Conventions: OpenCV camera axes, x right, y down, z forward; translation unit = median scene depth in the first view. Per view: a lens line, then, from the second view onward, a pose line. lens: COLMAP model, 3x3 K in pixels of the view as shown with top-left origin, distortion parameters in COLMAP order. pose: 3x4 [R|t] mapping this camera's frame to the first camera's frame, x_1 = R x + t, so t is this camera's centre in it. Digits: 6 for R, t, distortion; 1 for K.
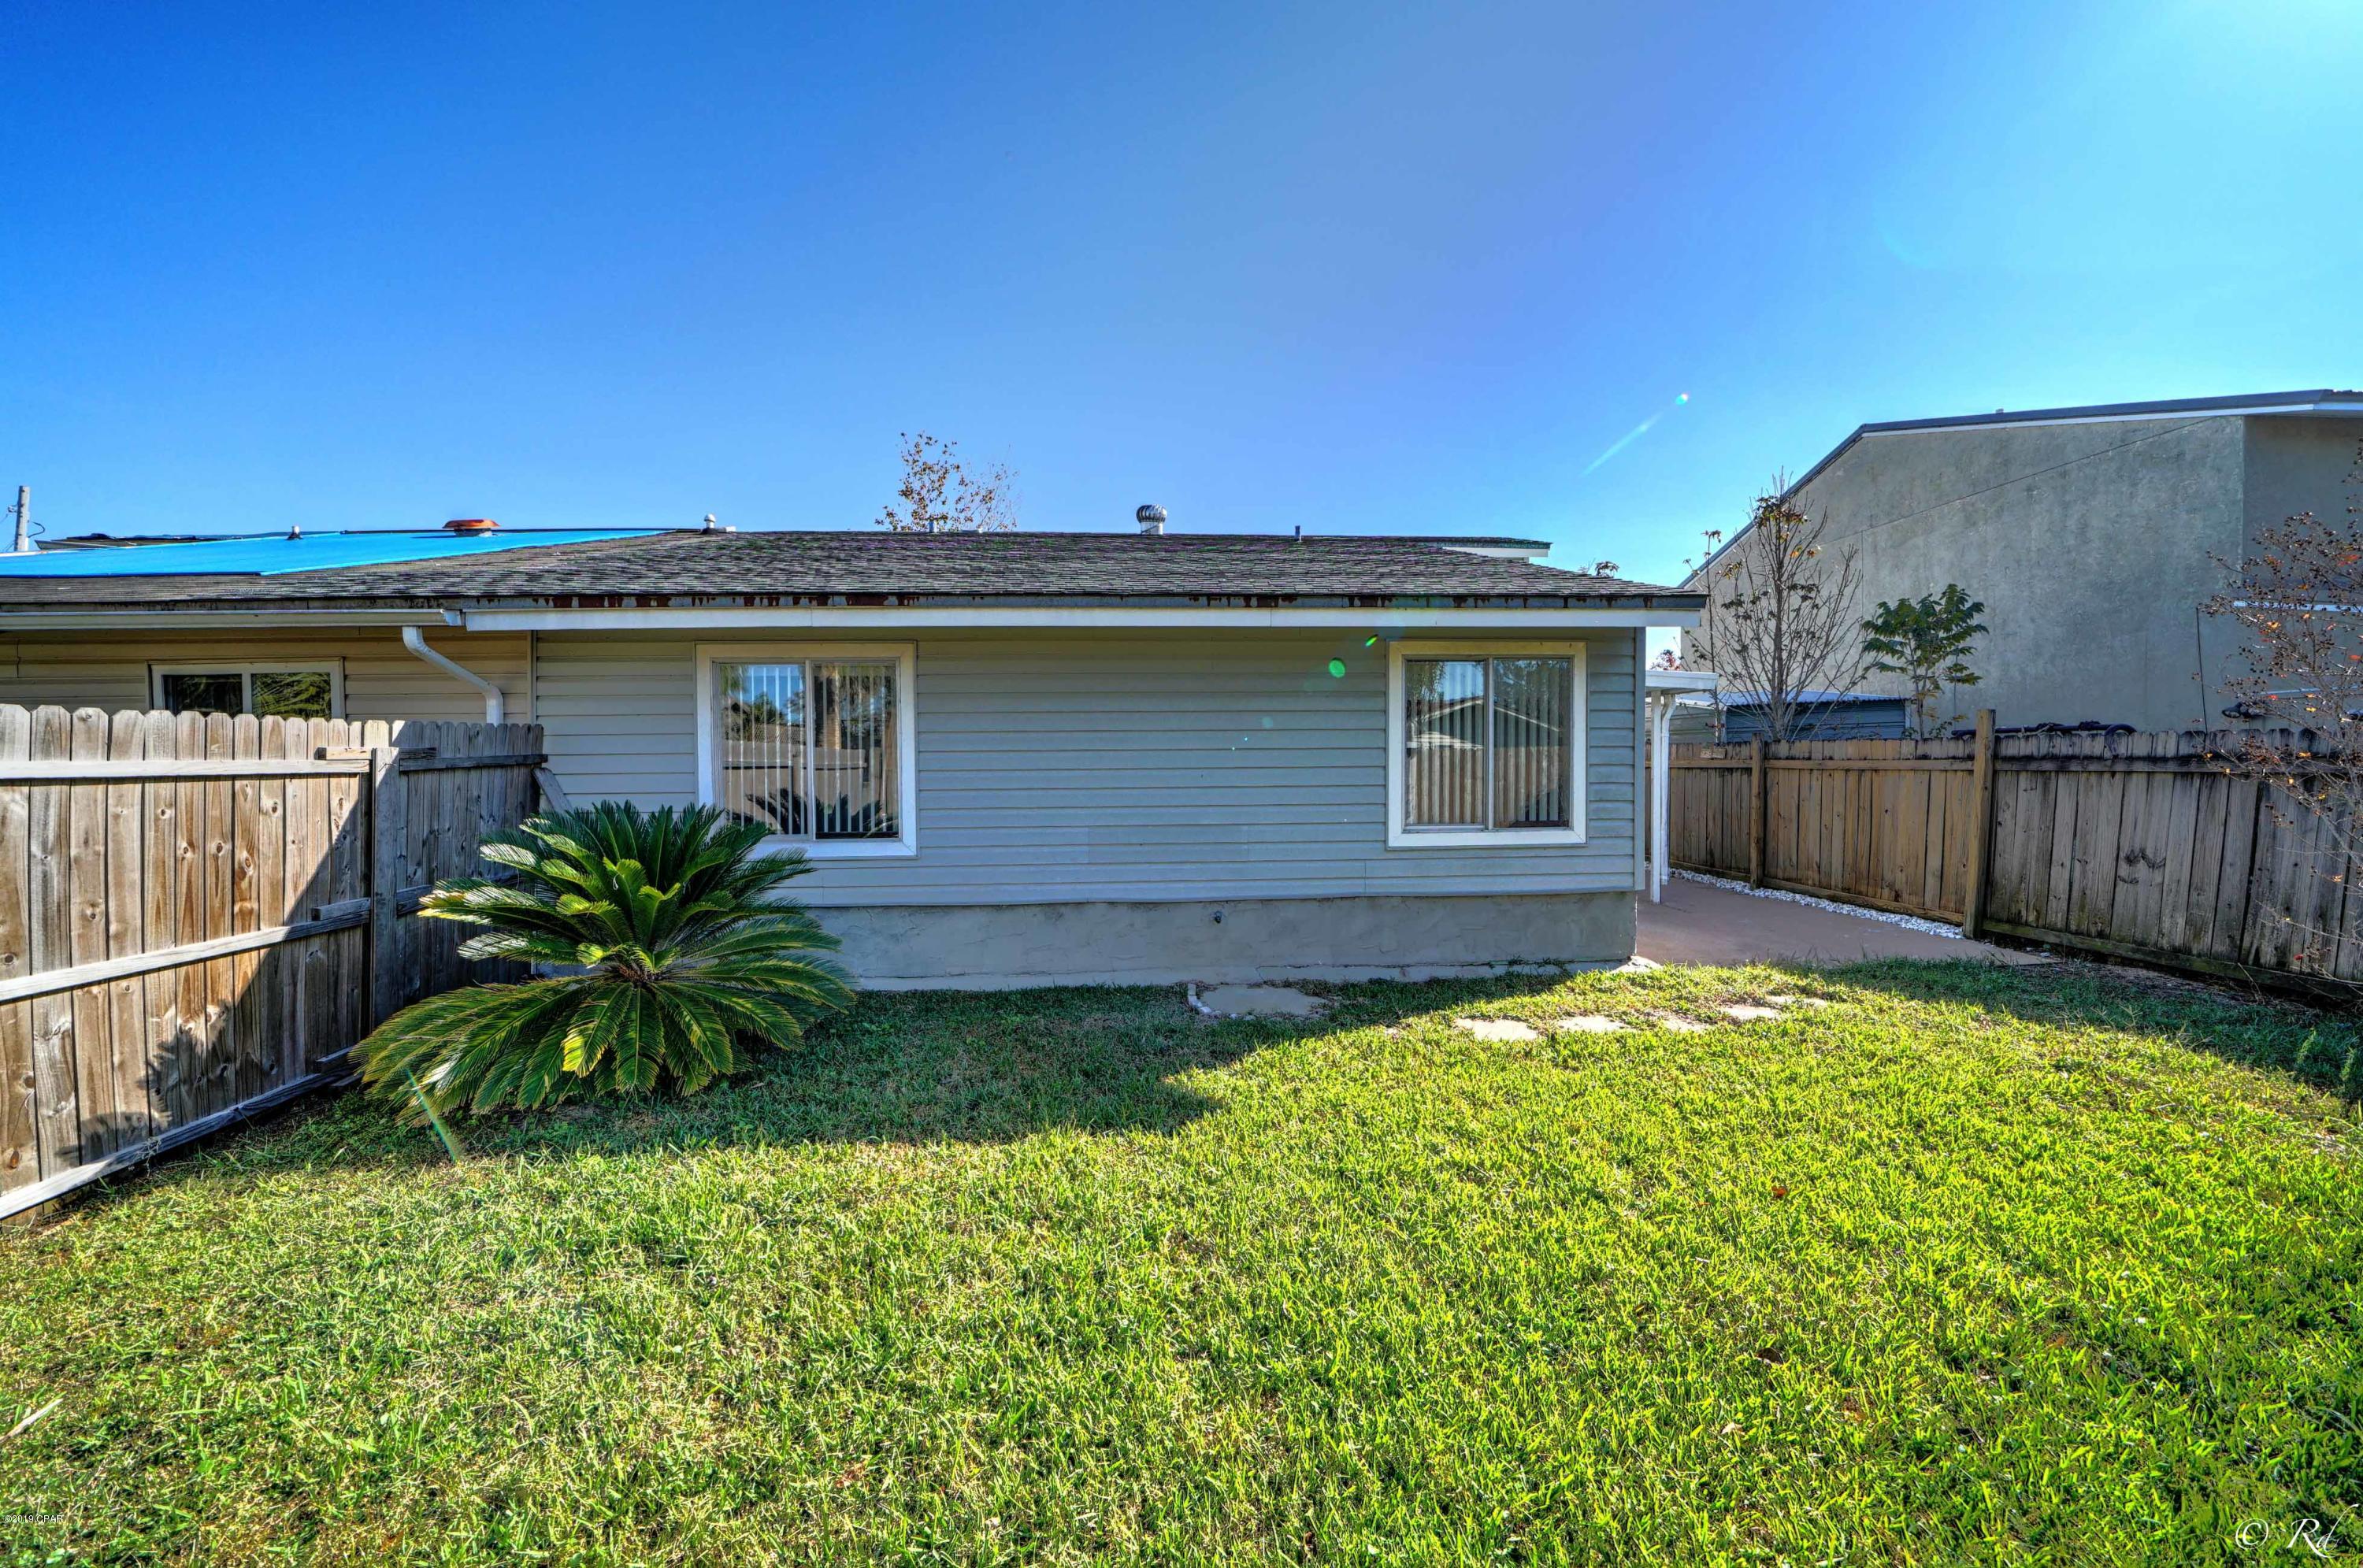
lens RADIAL K [[820.4, 0, 1175.1], [0, 820.4, 781.9], [0, 0, 1]] dist [-0.024514, 0.002469]
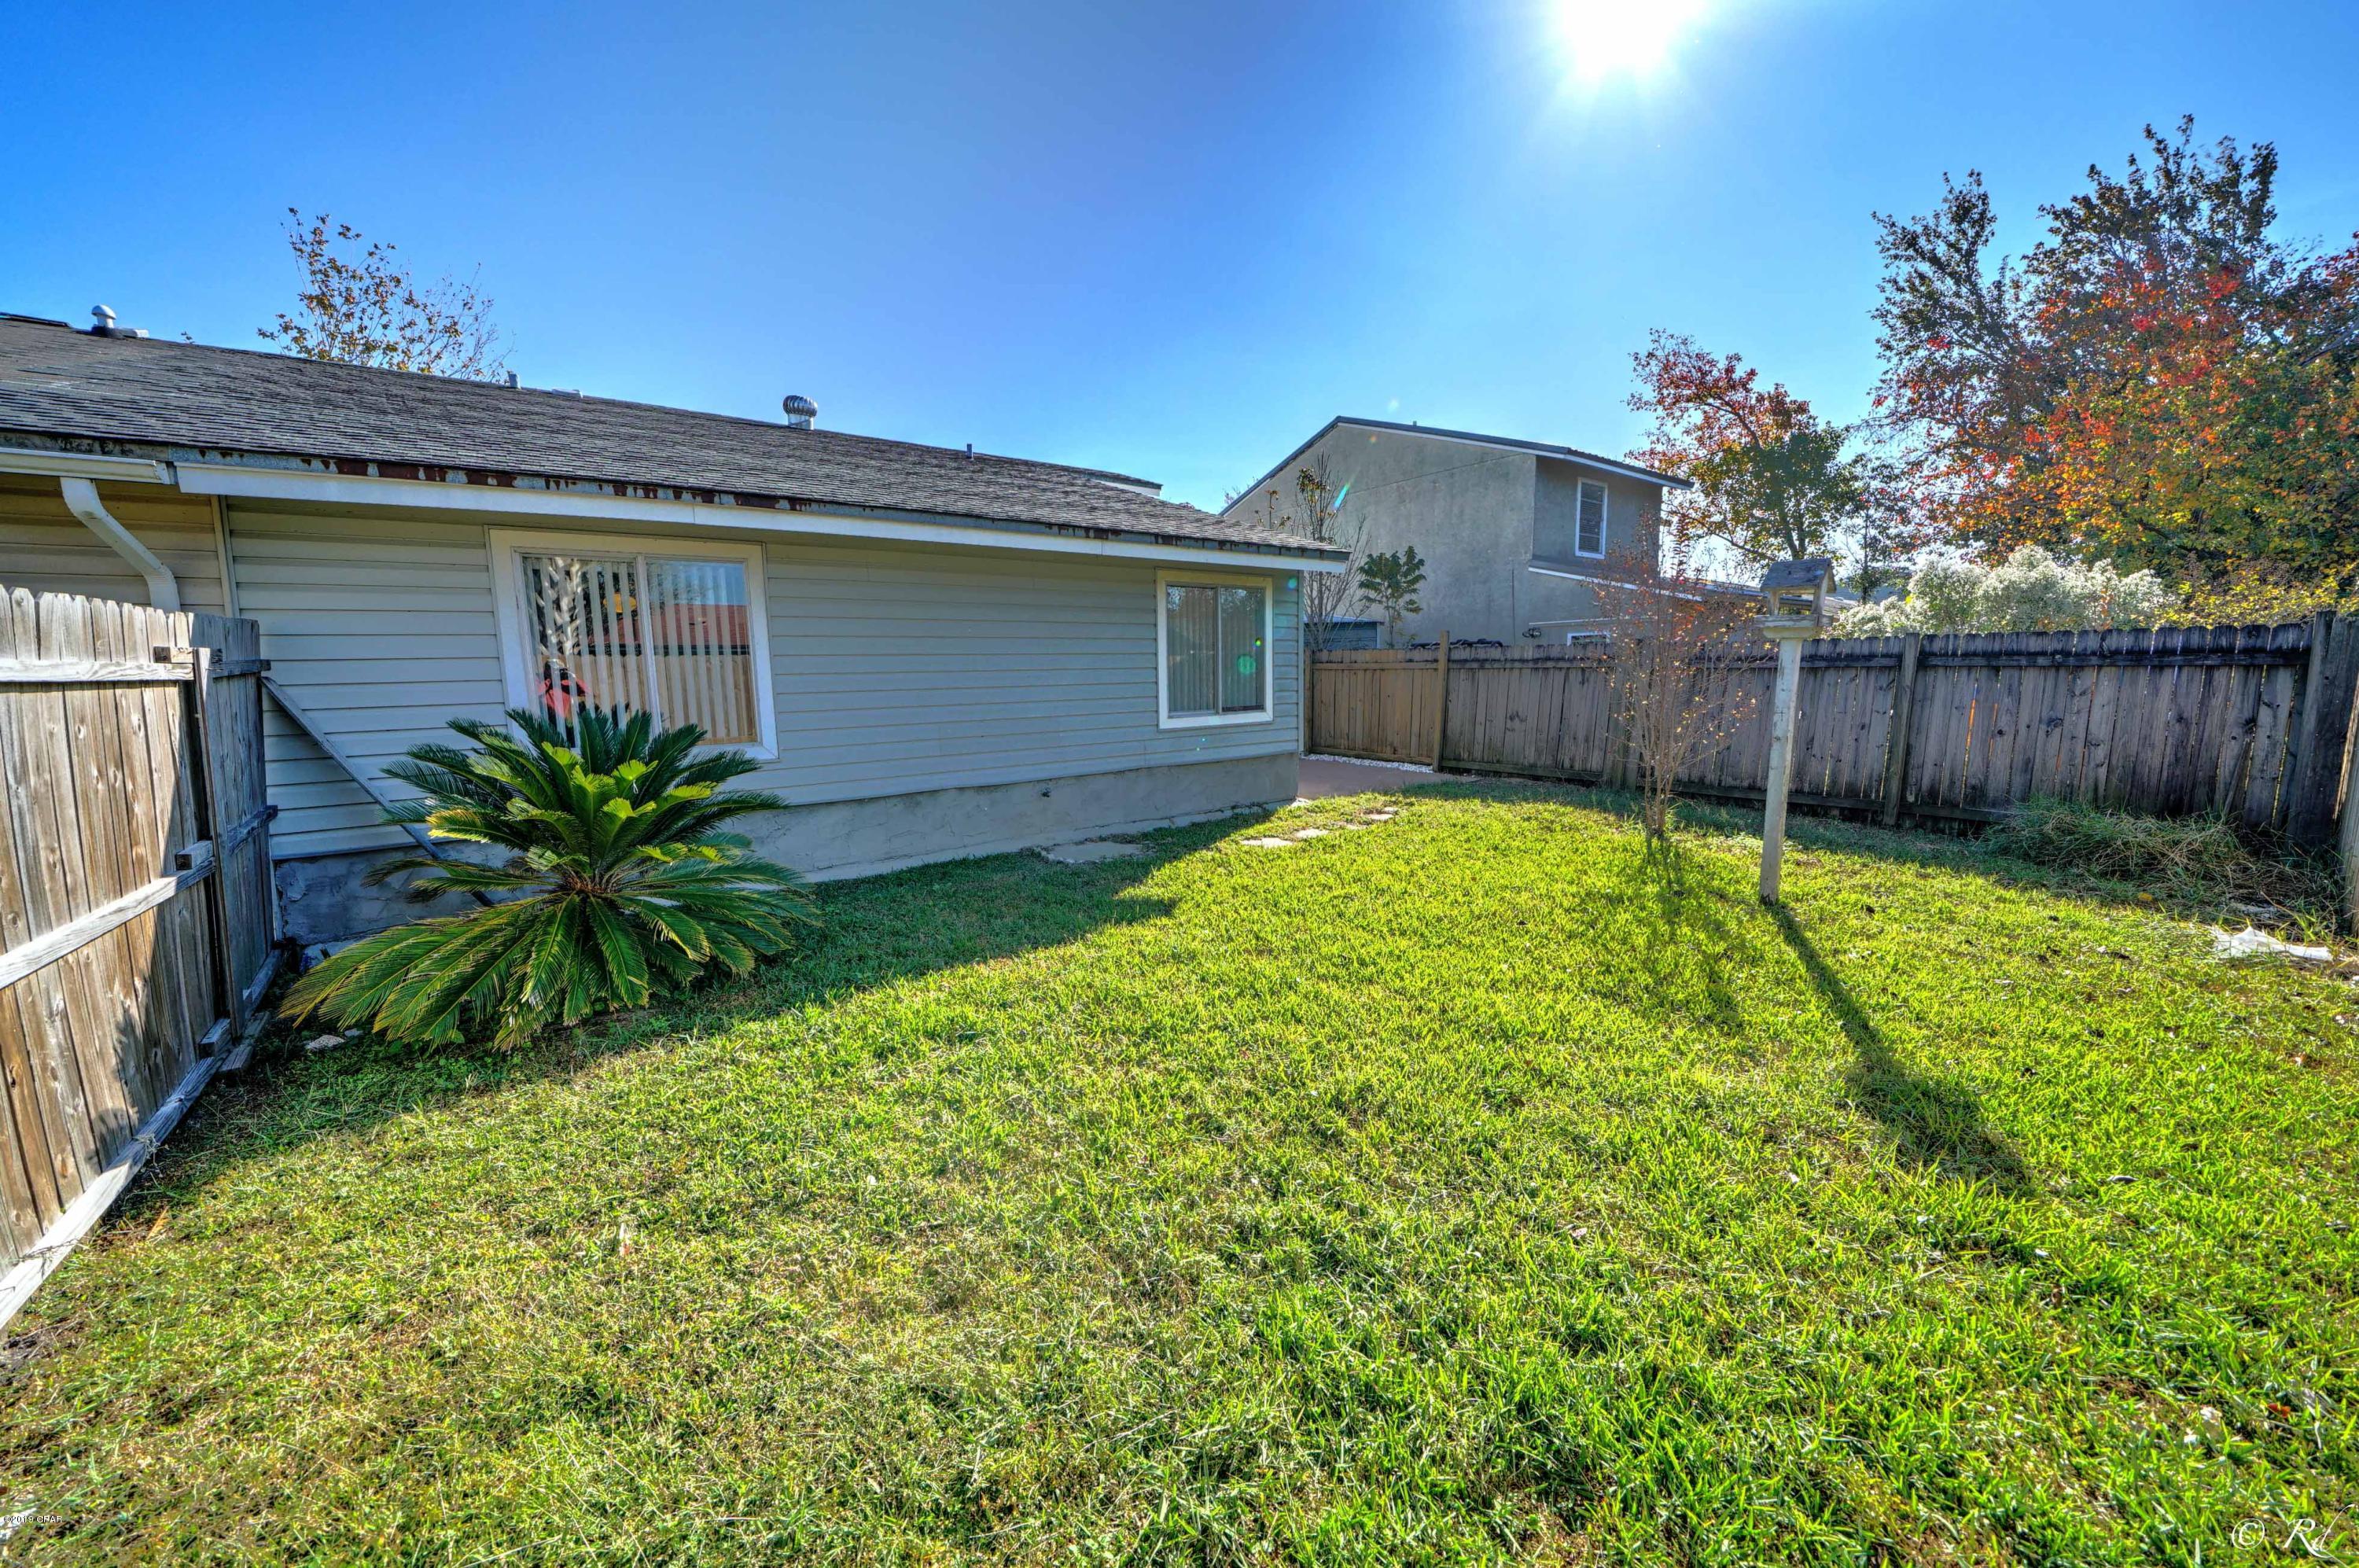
lens RADIAL K [[819.1, 0, 1173.8], [0, 819.1, 780.0], [0, 0, 1]] dist [-0.024514, 0.002469]
pose [[0.836032, -0.080837, 0.542694, -0.439832], [0.022994, 0.993380, 0.112546, 0.013668], [-0.548199, -0.081614, 0.832356, -0.113398]]
